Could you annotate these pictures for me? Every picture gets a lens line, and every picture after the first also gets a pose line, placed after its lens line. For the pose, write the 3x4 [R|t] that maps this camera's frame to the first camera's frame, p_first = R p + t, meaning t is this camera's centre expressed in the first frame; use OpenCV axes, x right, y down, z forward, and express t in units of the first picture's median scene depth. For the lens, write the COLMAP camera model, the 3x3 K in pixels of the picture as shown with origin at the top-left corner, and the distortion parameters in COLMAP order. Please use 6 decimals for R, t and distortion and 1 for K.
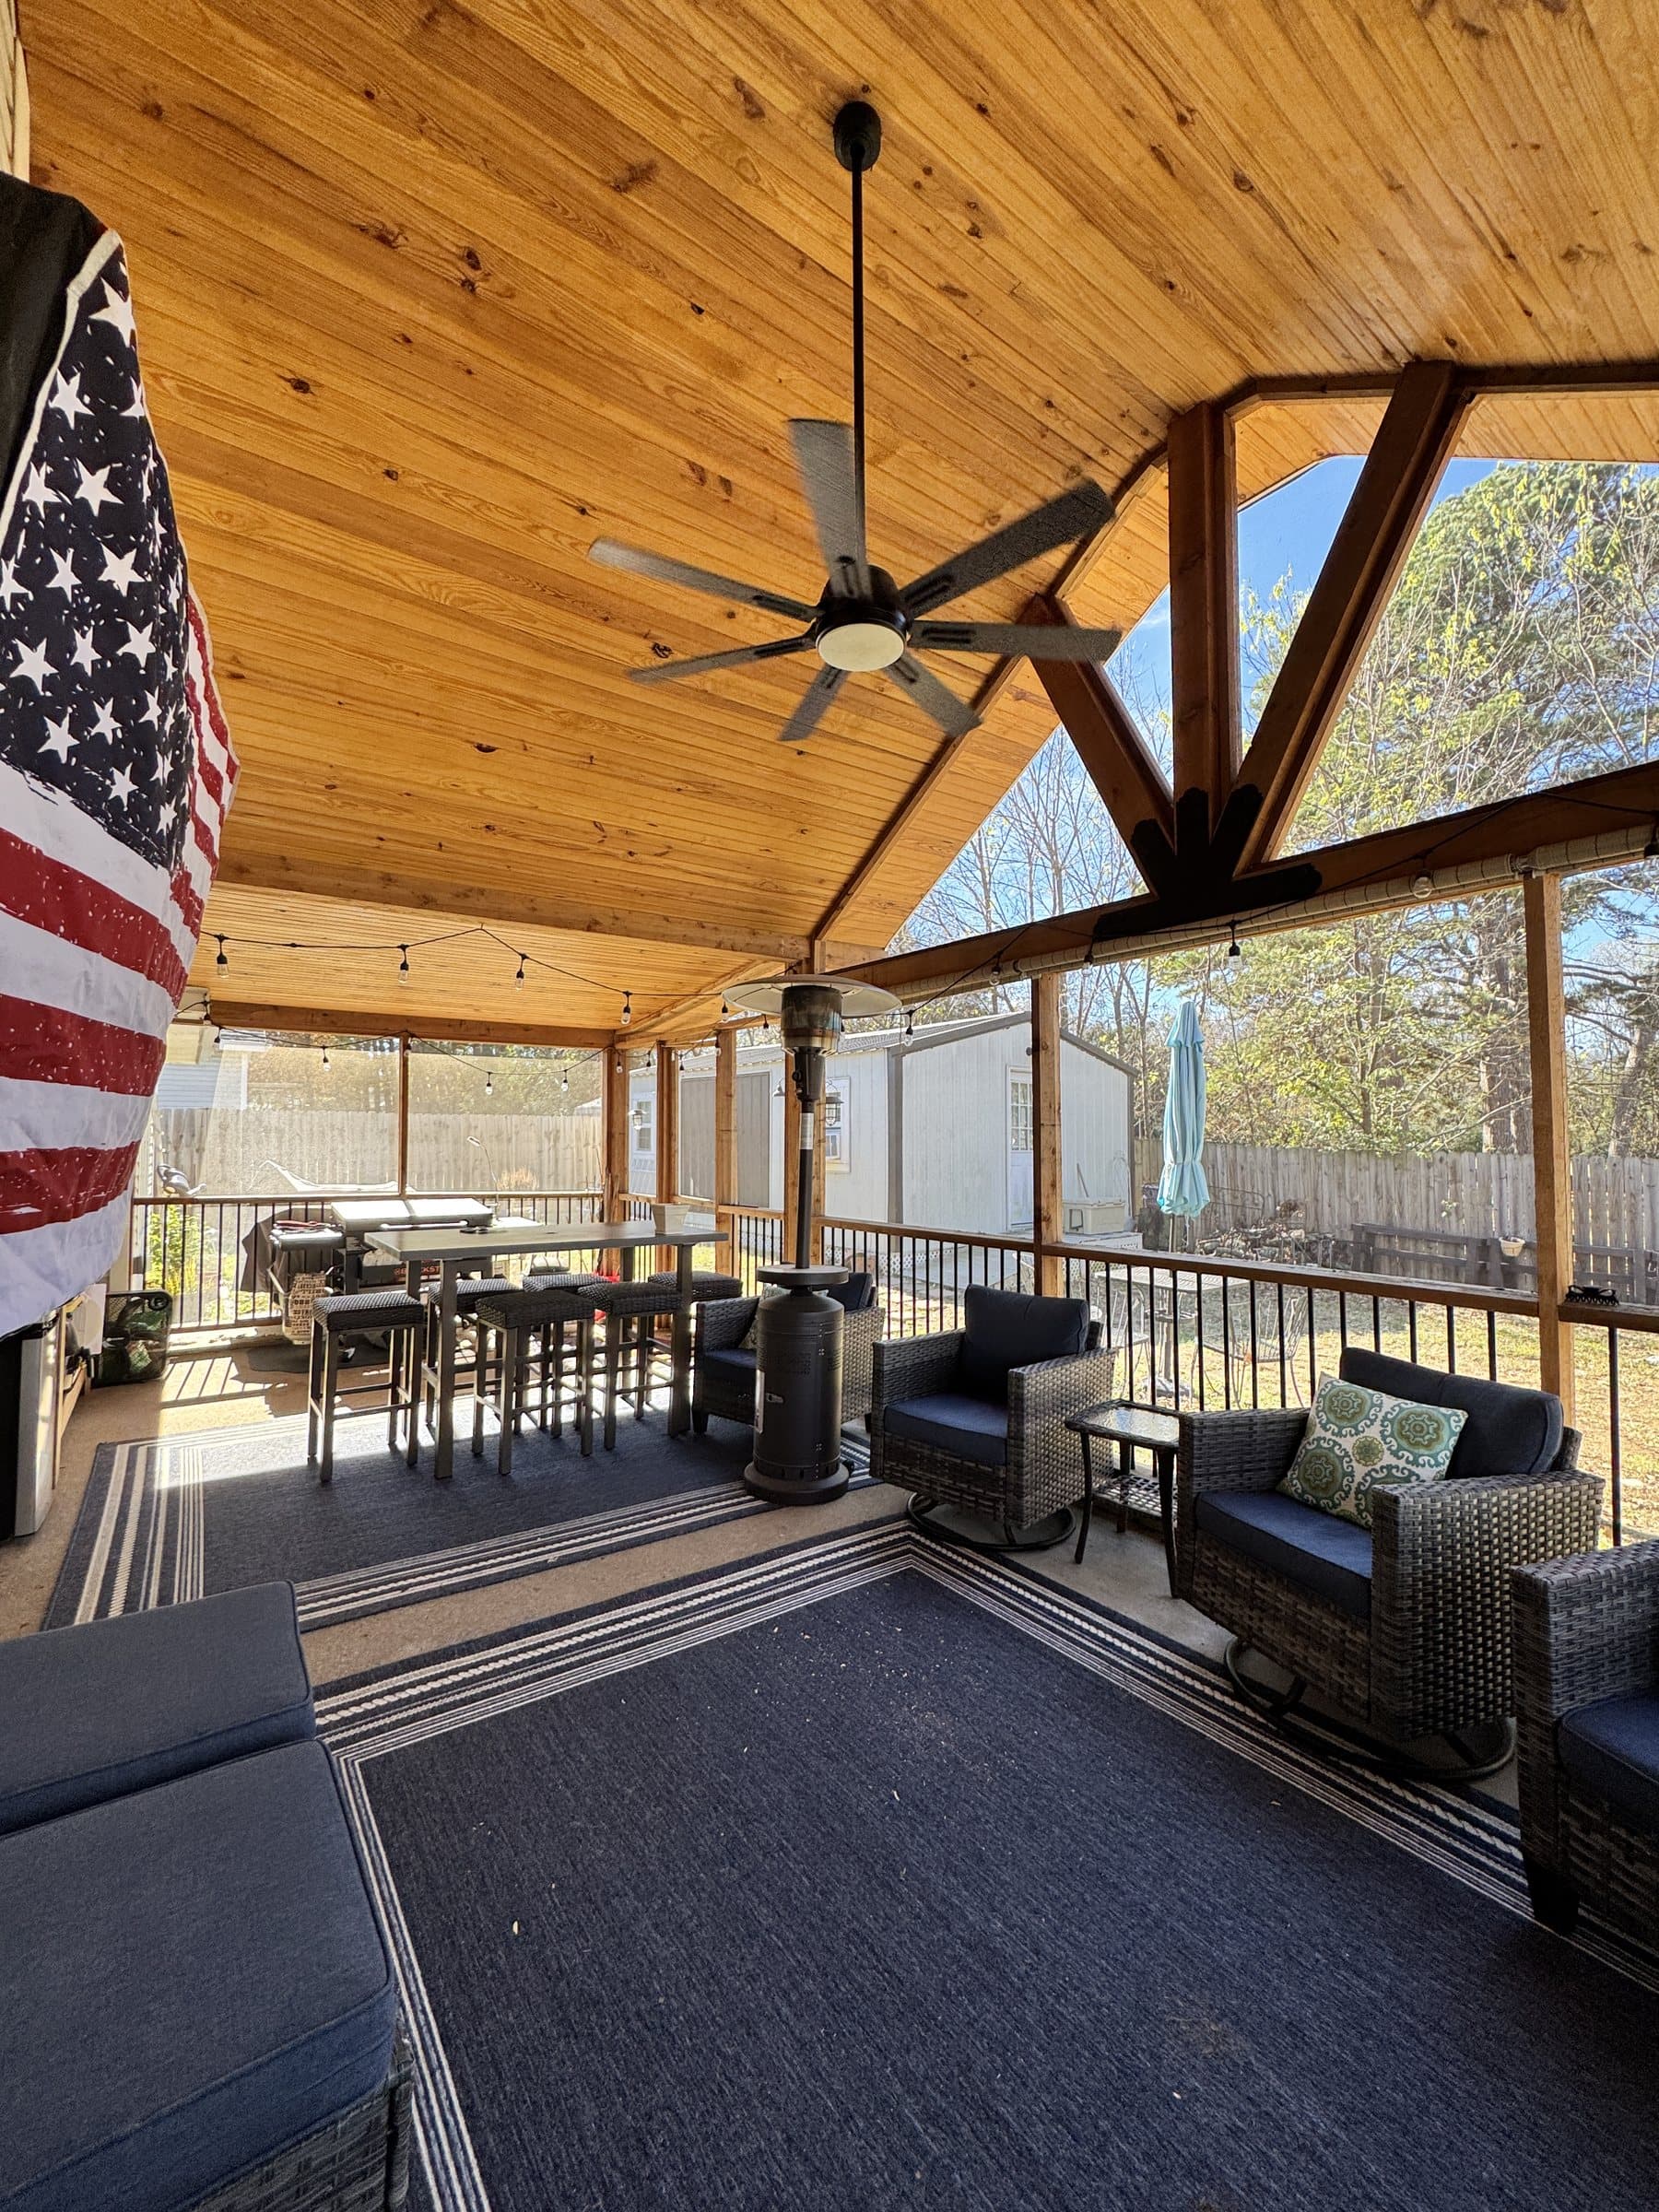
lens RADIAL K [[887.8, 0, 832.9], [0, 887.8, 1107.9], [0, 0, 1]] dist [0.000787, 0.000505]
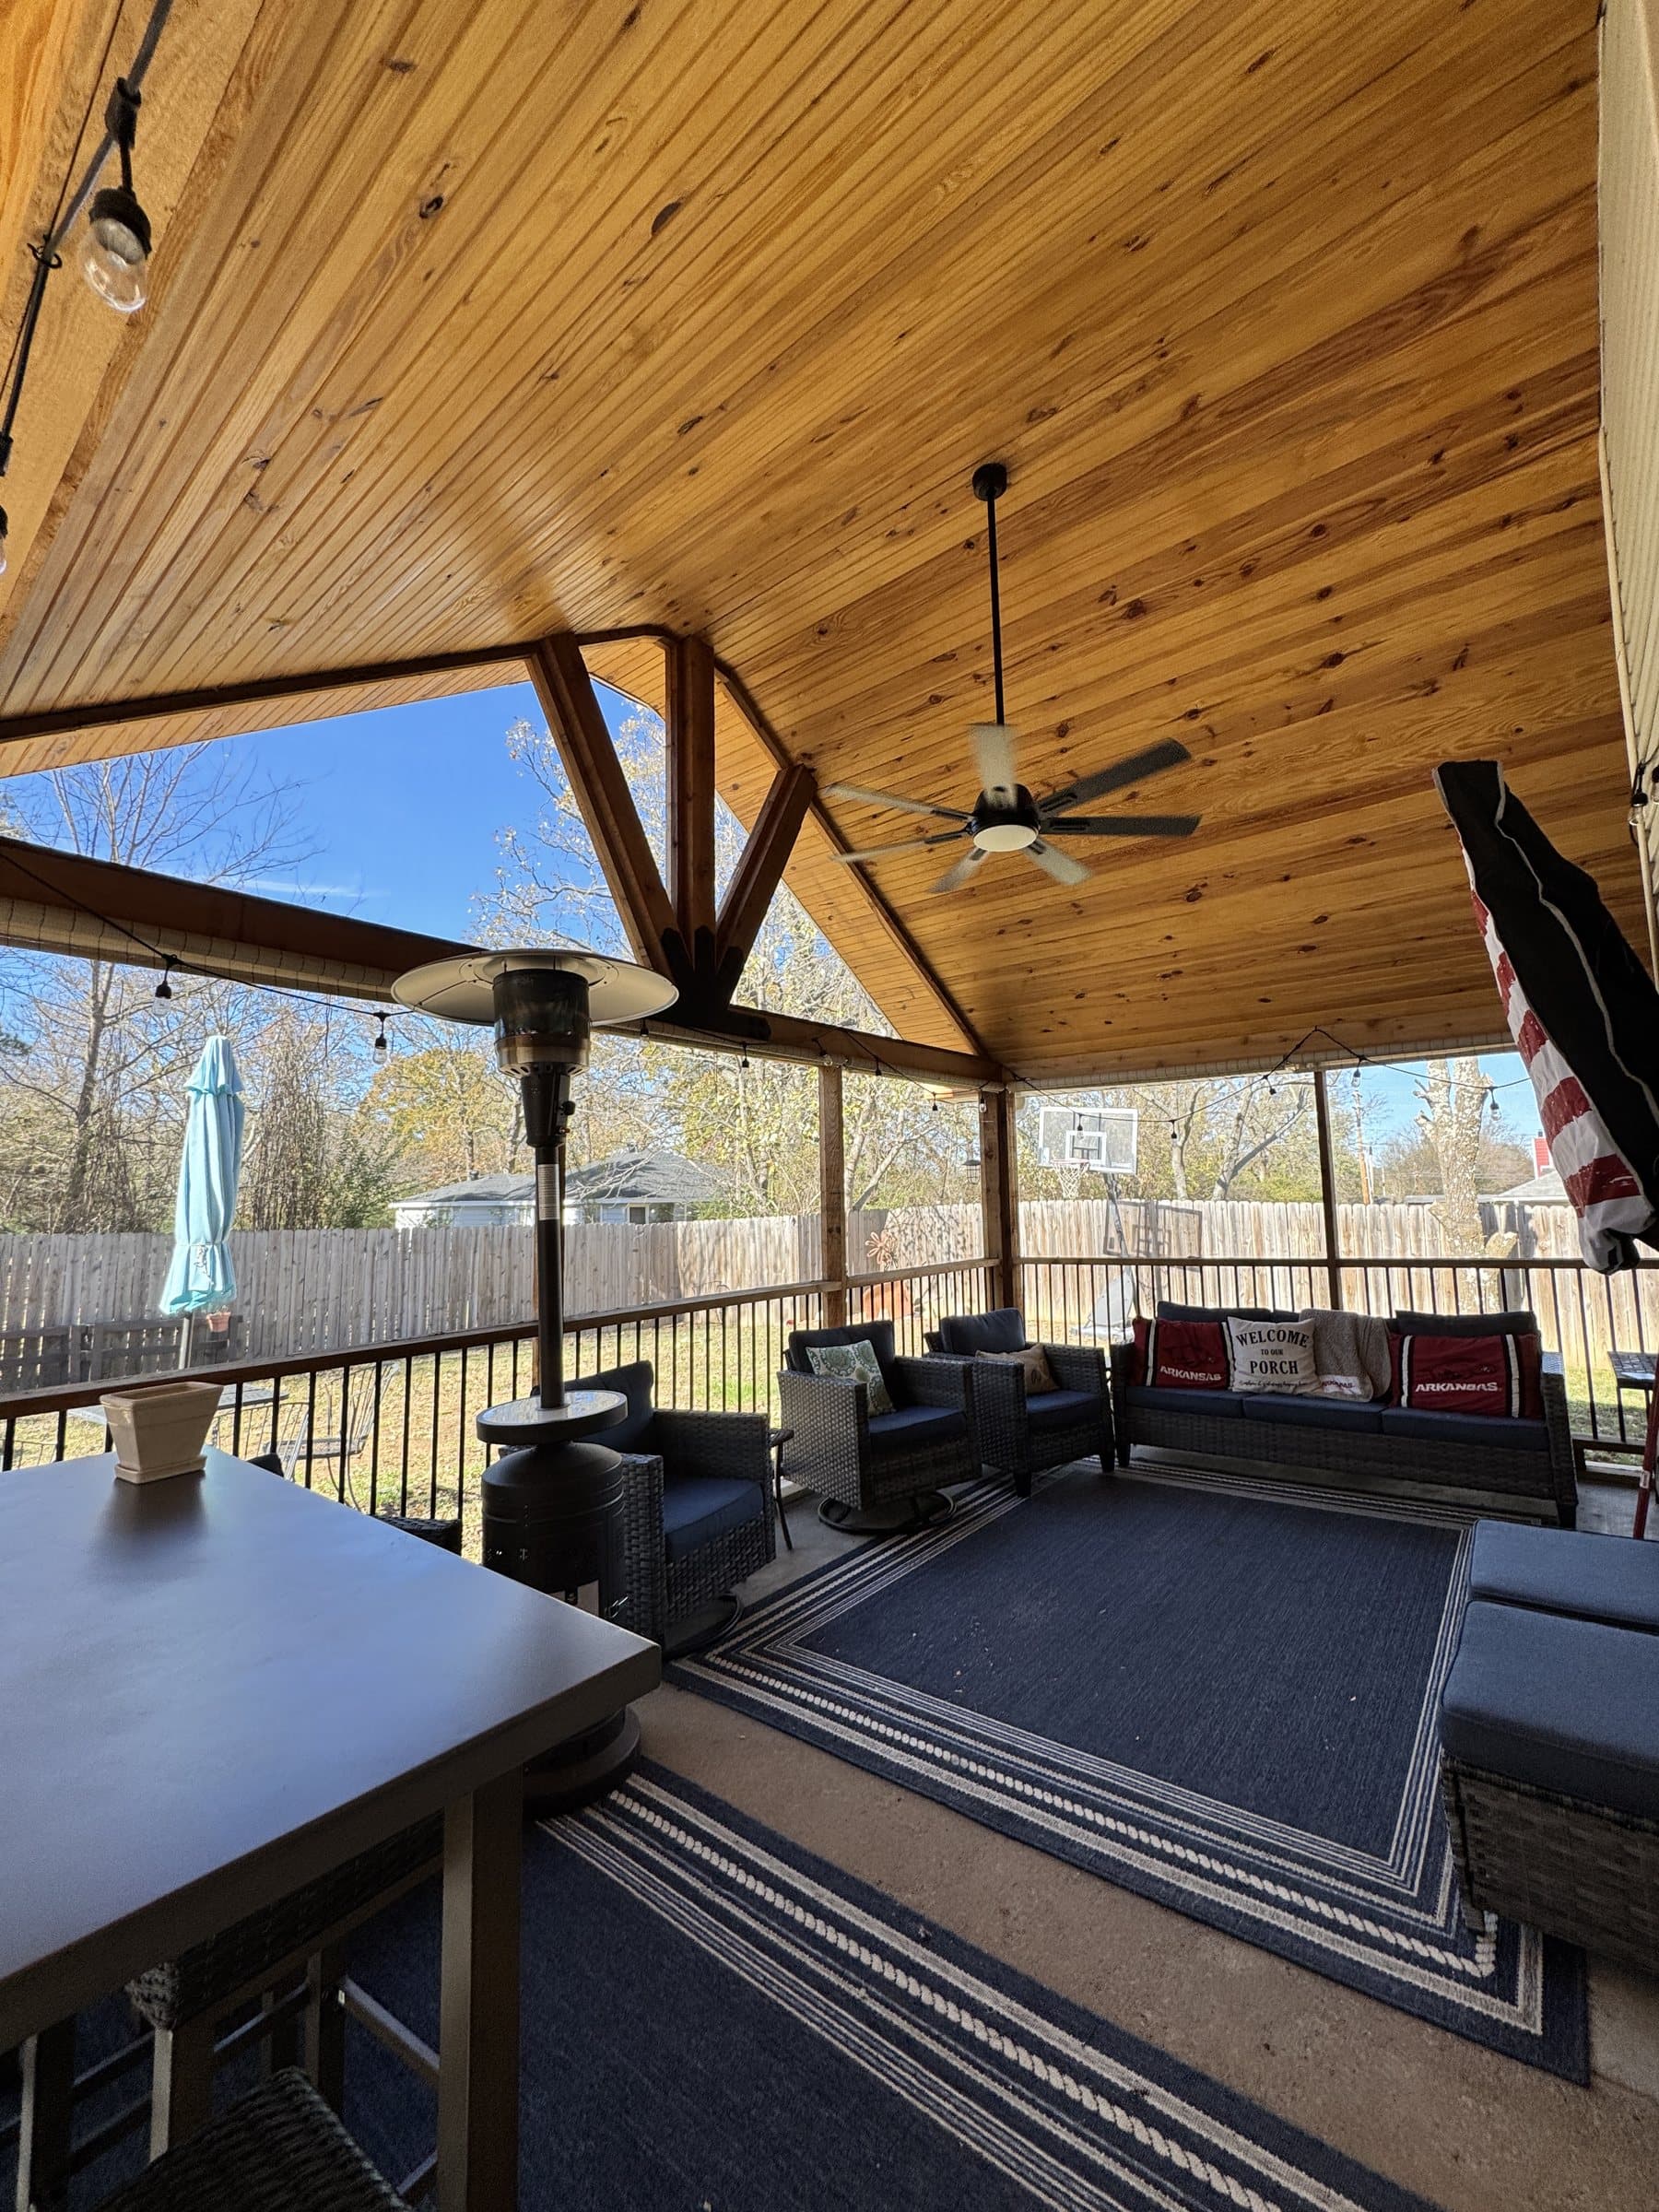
lens RADIAL K [[887.8, 0, 832.9], [0, 887.8, 1107.9], [0, 0, 1]] dist [0.000787, 0.000505]
pose [[-0.258087, 0.105398, 0.960355, -0.985842], [-0.013574, 0.993538, -0.112687, 0.048678], [-0.966026, -0.042119, -0.254989, 1.327085]]
